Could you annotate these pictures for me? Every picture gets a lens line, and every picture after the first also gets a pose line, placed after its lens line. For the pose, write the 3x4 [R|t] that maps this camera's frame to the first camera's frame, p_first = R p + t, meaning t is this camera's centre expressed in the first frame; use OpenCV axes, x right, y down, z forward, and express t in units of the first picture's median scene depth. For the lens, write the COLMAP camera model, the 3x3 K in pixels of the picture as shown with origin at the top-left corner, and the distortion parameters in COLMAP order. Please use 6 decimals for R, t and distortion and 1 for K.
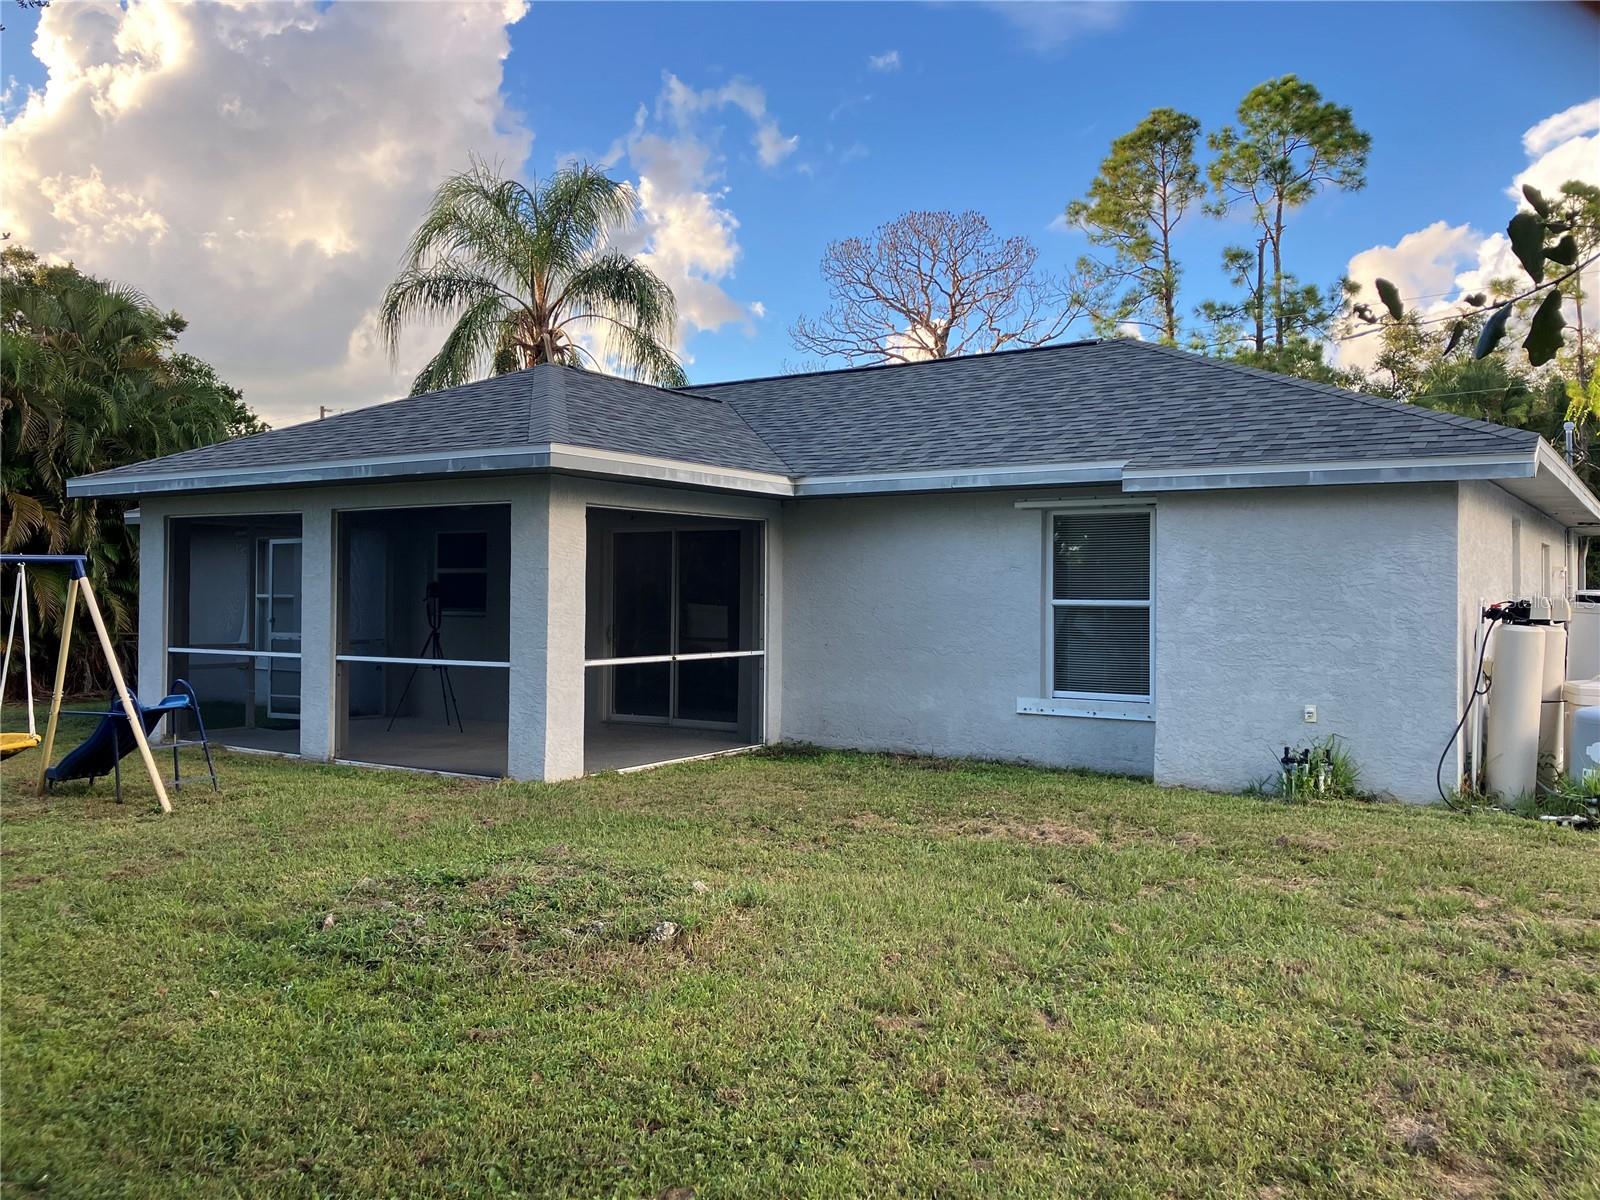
lens RADIAL K [[1298.9, 0, 795.9], [0, 1298.9, 591.0], [0, 0, 1]] dist [0.049808, -0.037568]
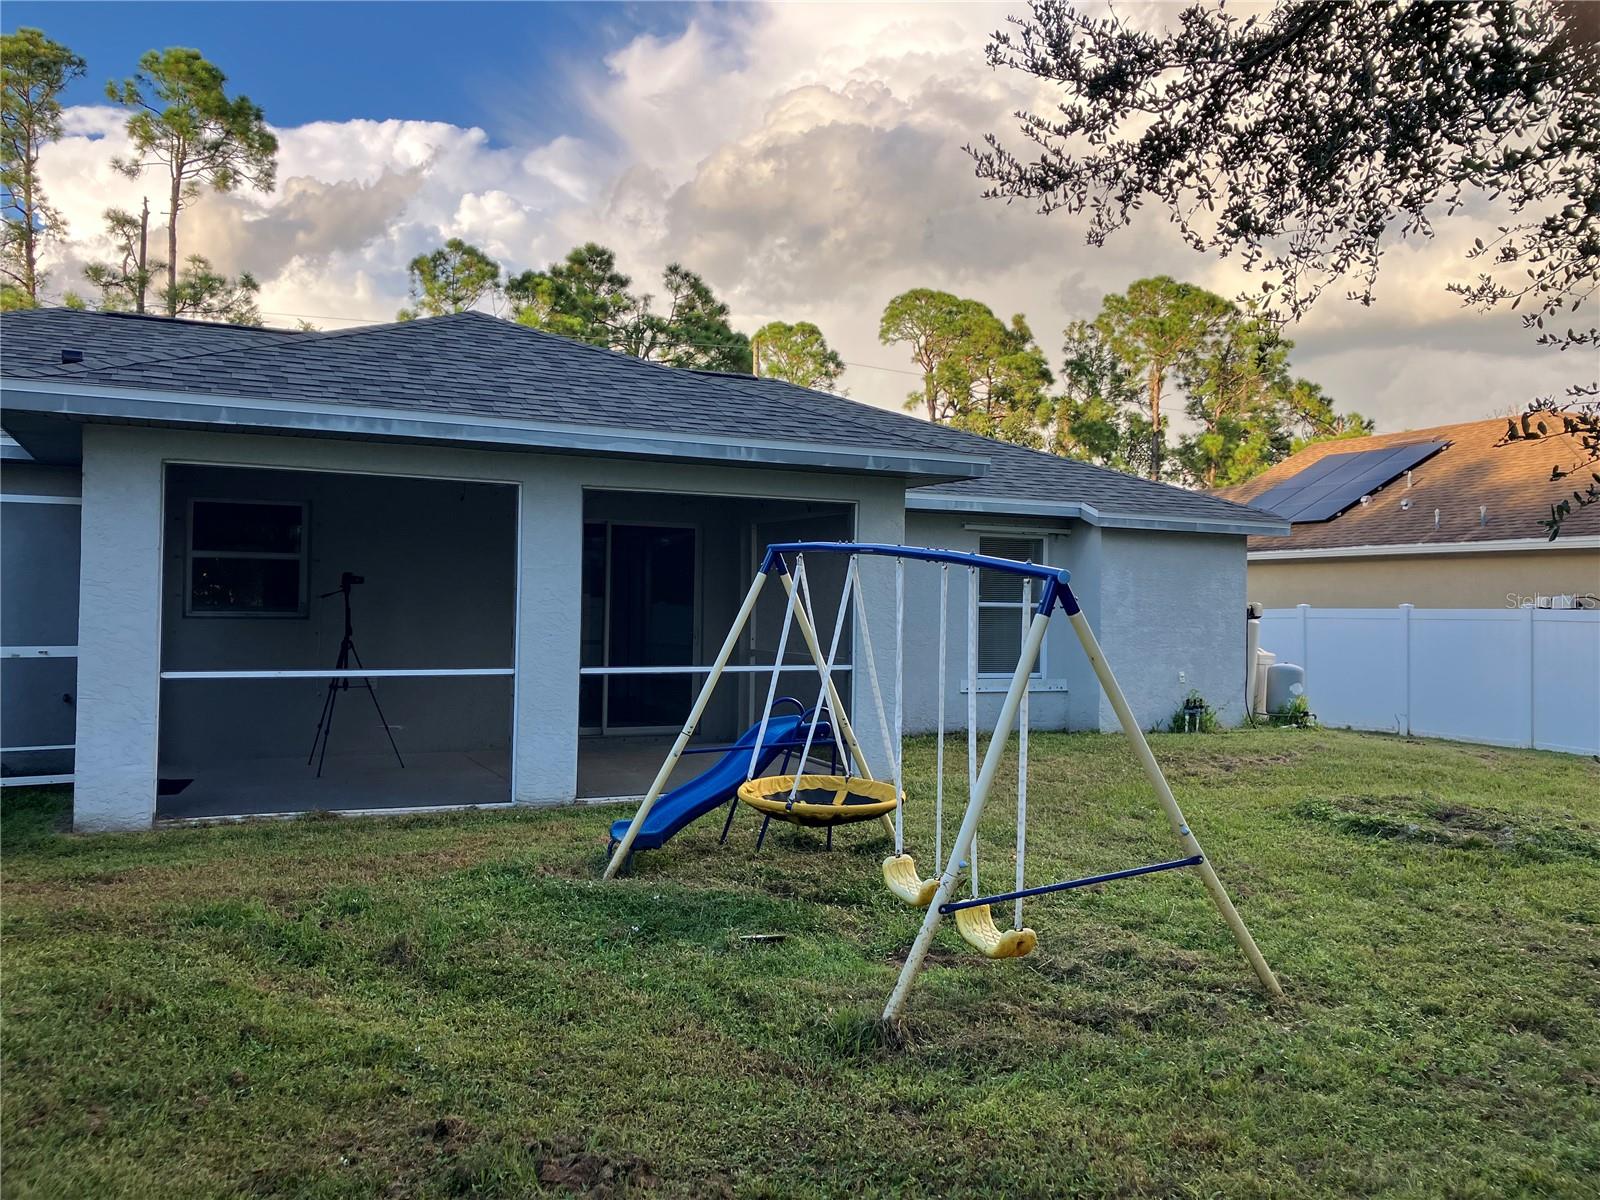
lens RADIAL K [[1298.9, 0, 795.9], [0, 1298.9, 591.0], [0, 0, 1]] dist [0.049808, -0.037568]
pose [[0.513320, 0.010437, 0.858134, -0.944626], [-0.016975, 0.999854, -0.002007, 0.001330], [-0.858029, -0.013537, 0.513422, 0.471899]]
